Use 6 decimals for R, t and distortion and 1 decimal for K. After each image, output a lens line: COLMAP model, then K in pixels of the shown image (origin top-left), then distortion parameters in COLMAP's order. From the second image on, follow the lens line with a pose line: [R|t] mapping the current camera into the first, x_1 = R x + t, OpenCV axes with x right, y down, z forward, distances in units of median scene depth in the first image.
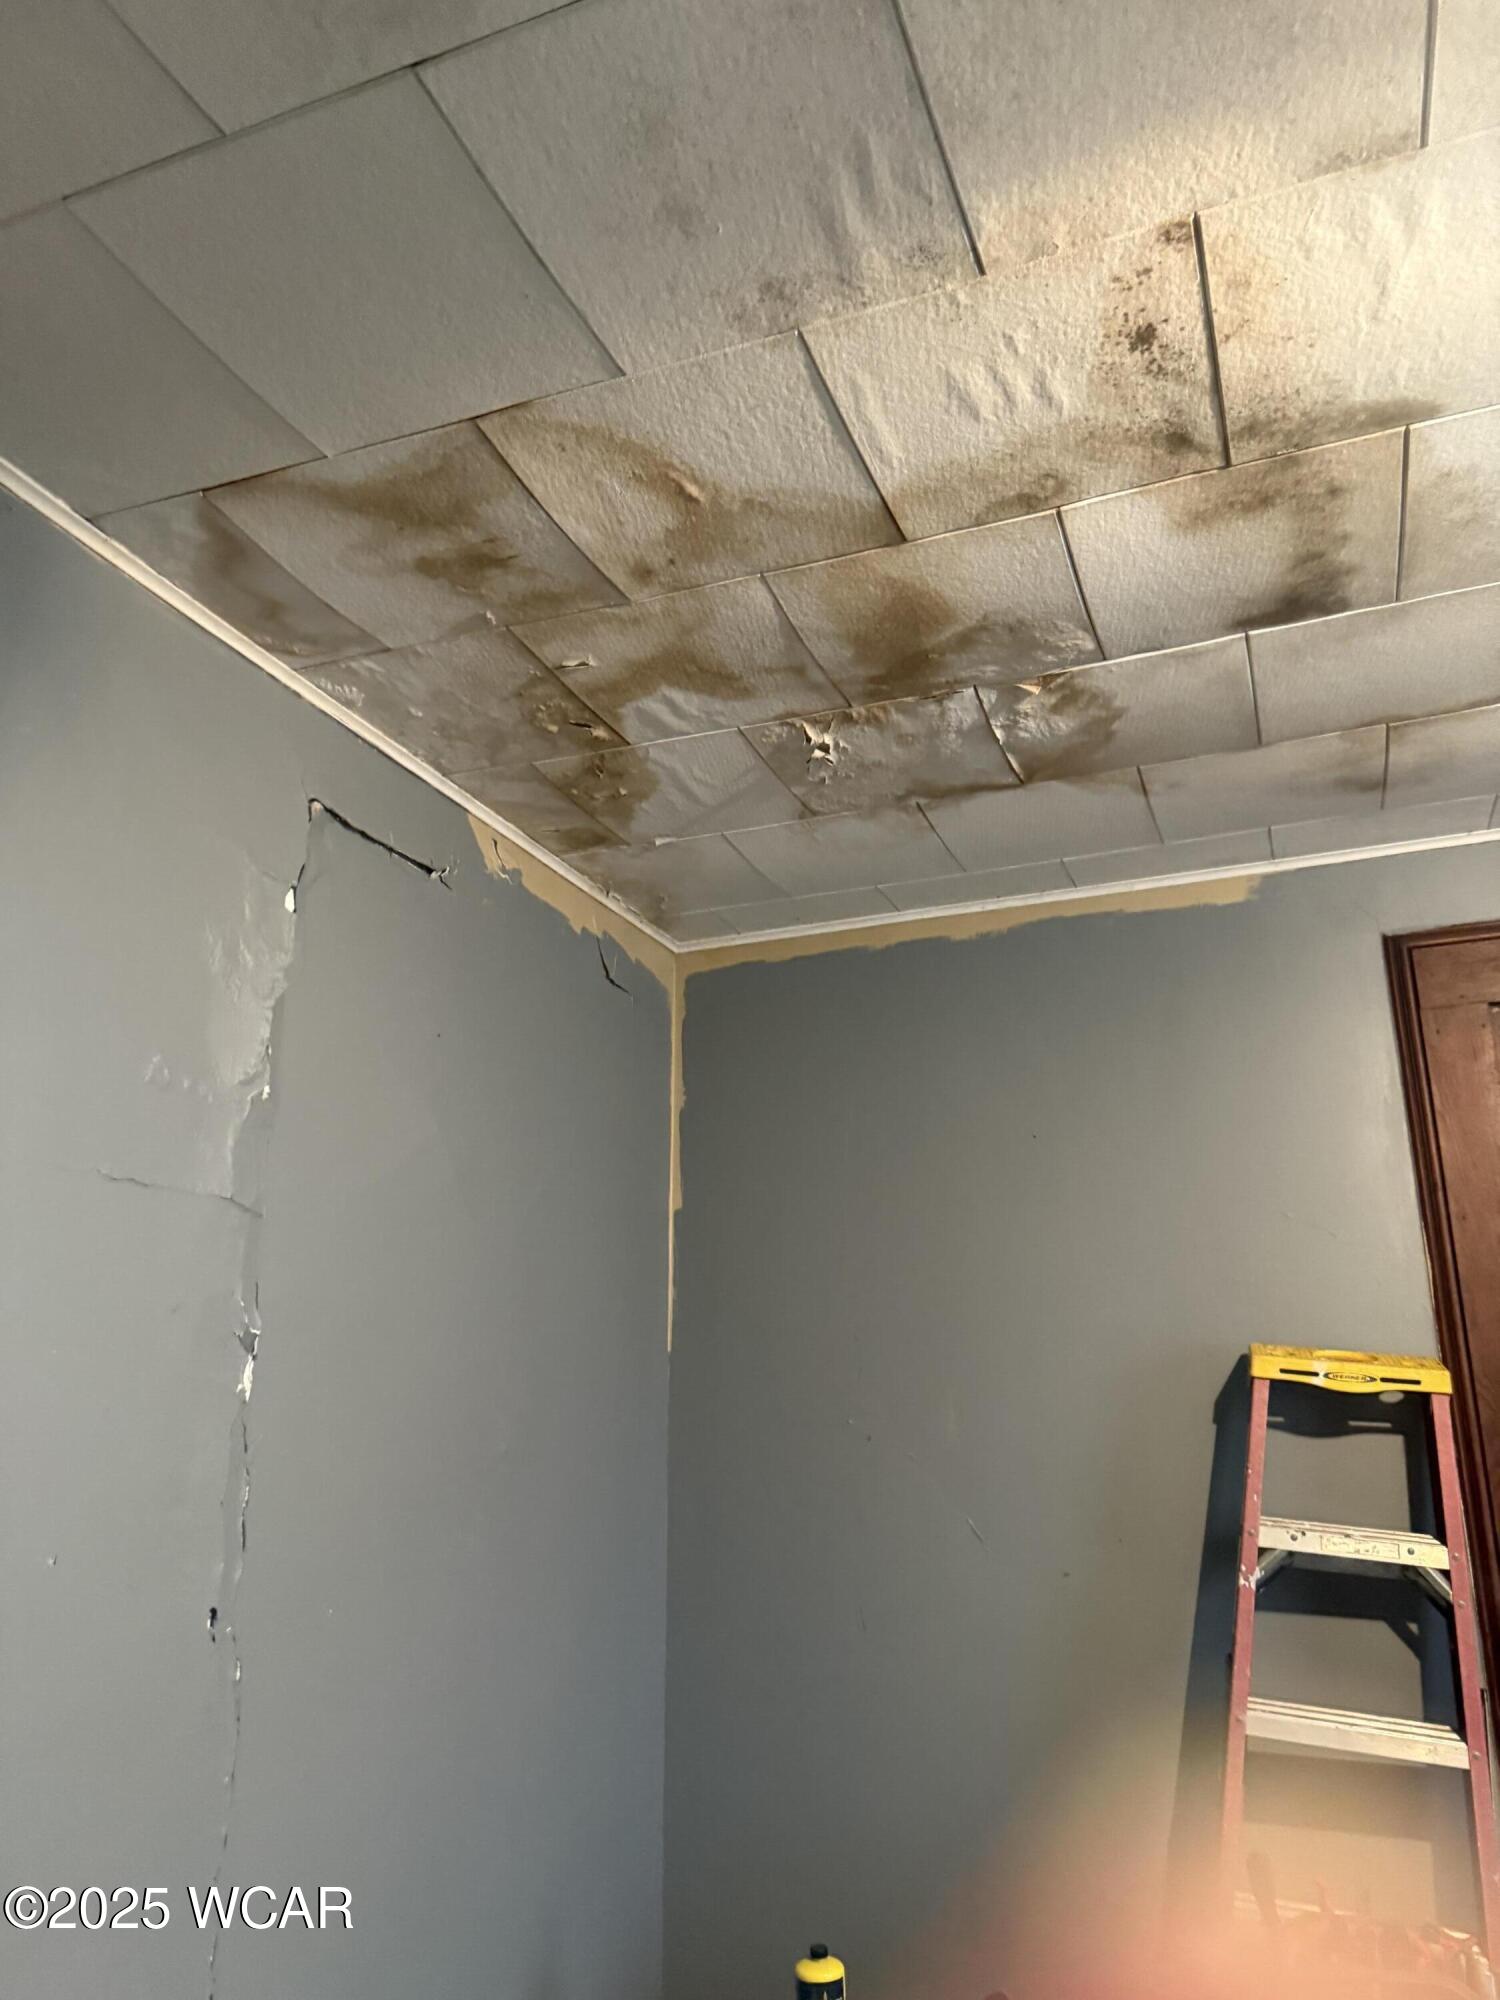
lens RADIAL K [[1446.1, 0, 723.3], [0, 1446.1, 999.9], [0, 0, 1]] dist [0.027942, -0.058075]
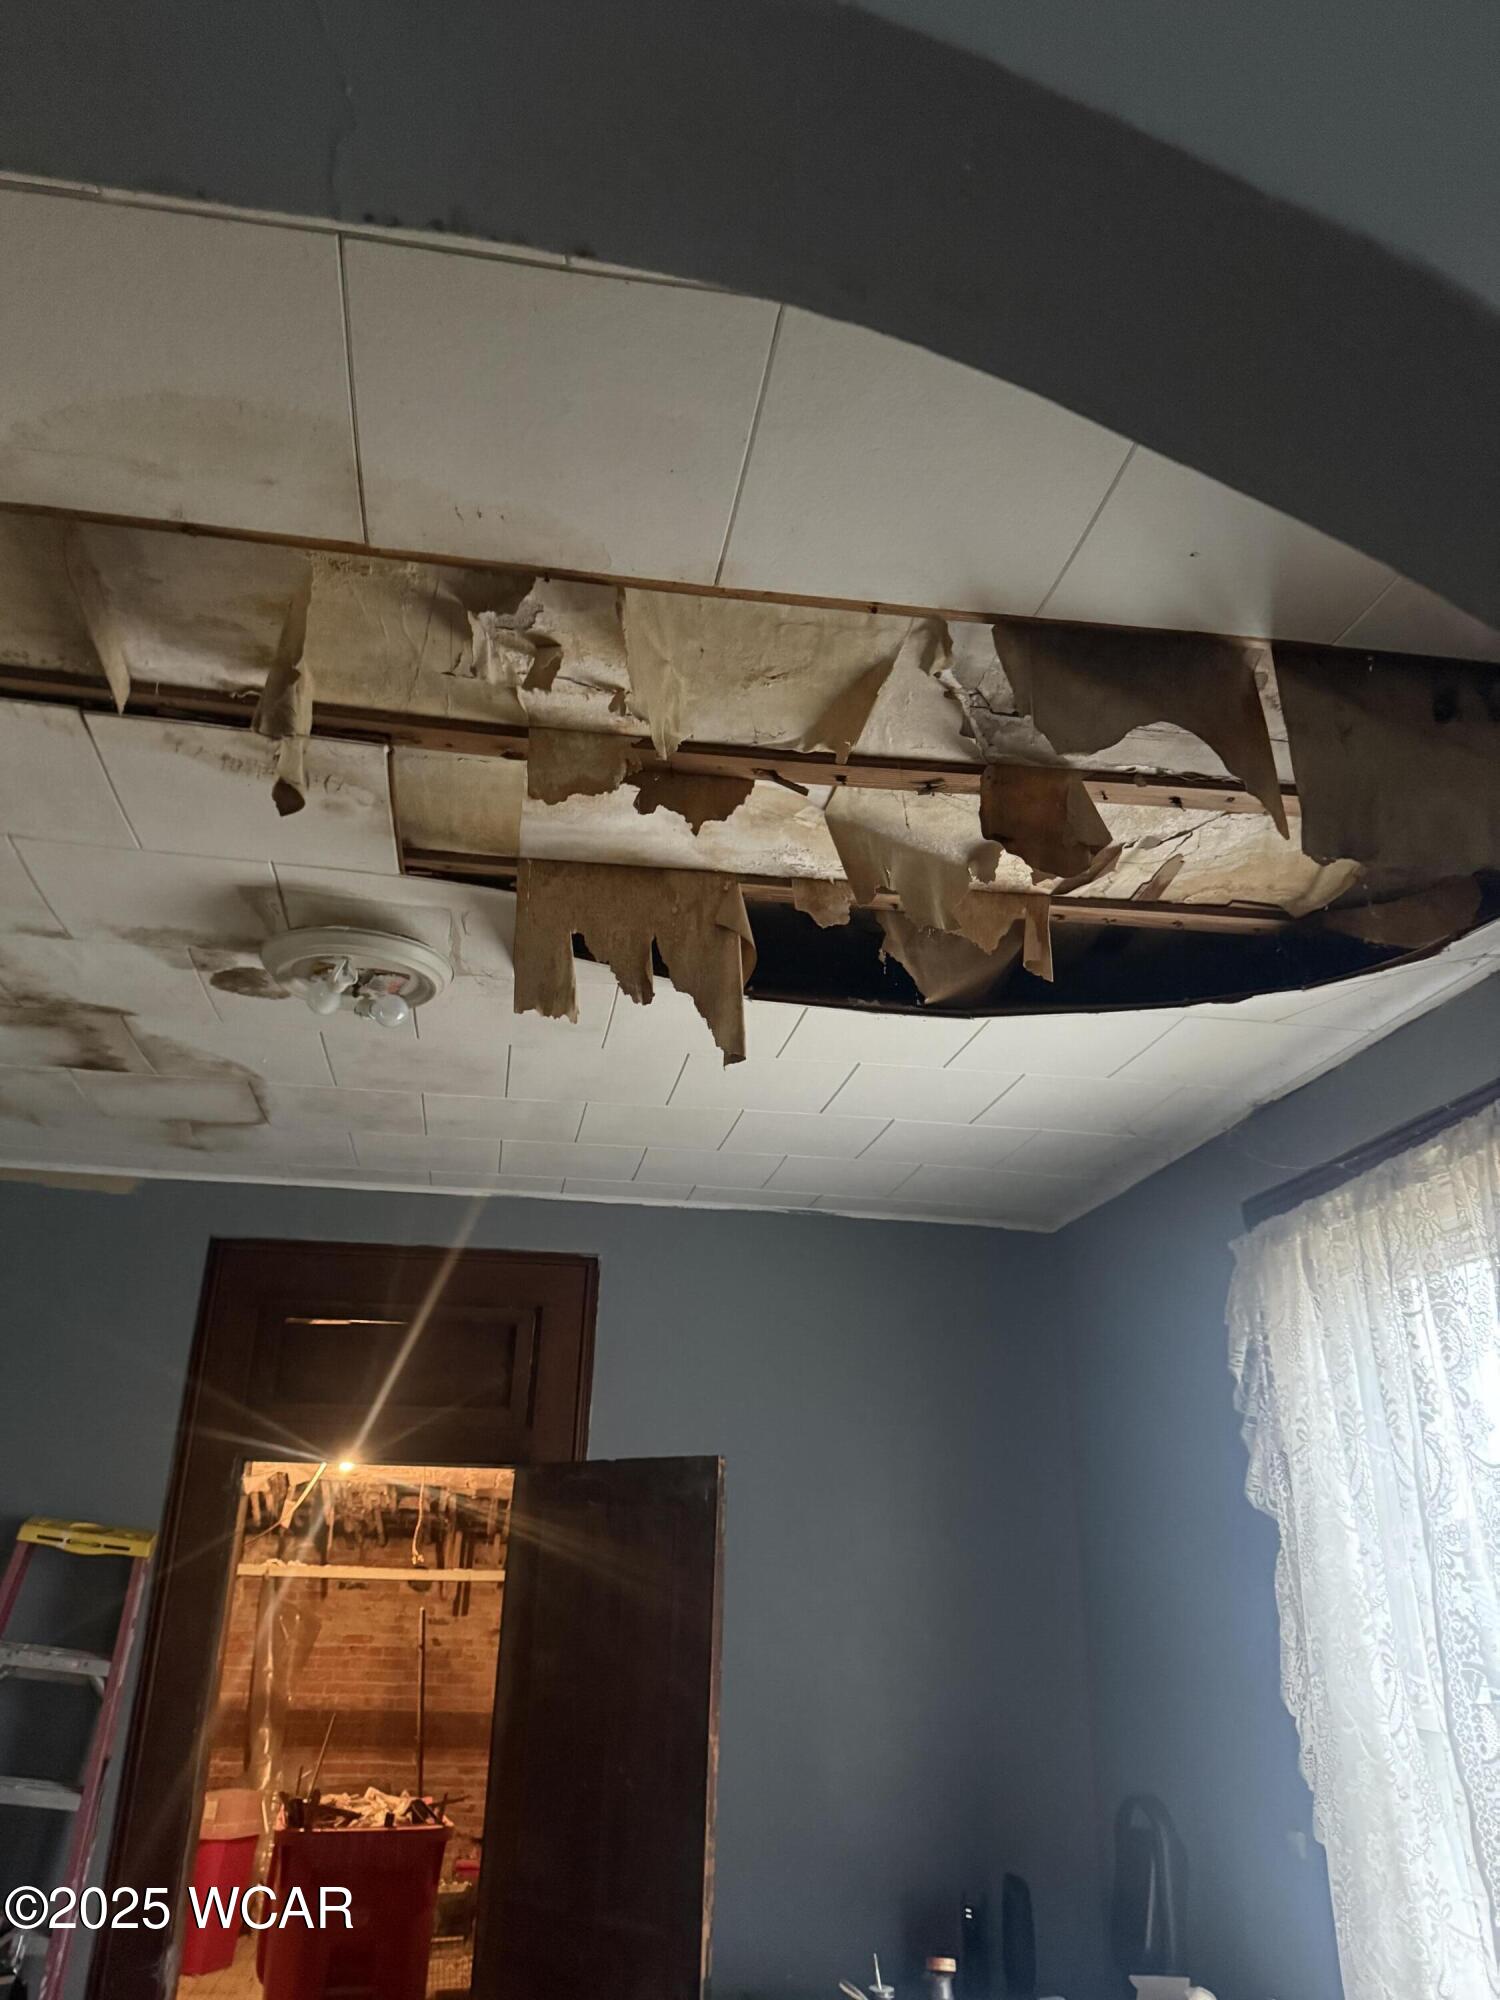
lens RADIAL K [[1446.1, 0, 723.3], [0, 1446.1, 999.9], [0, 0, 1]] dist [0.027942, -0.058075]
pose [[0.843640, 0.231688, 0.484348, 0.140025], [-0.186021, 0.972359, -0.141116, -0.188862], [-0.503655, 0.028952, 0.863420, -0.610341]]
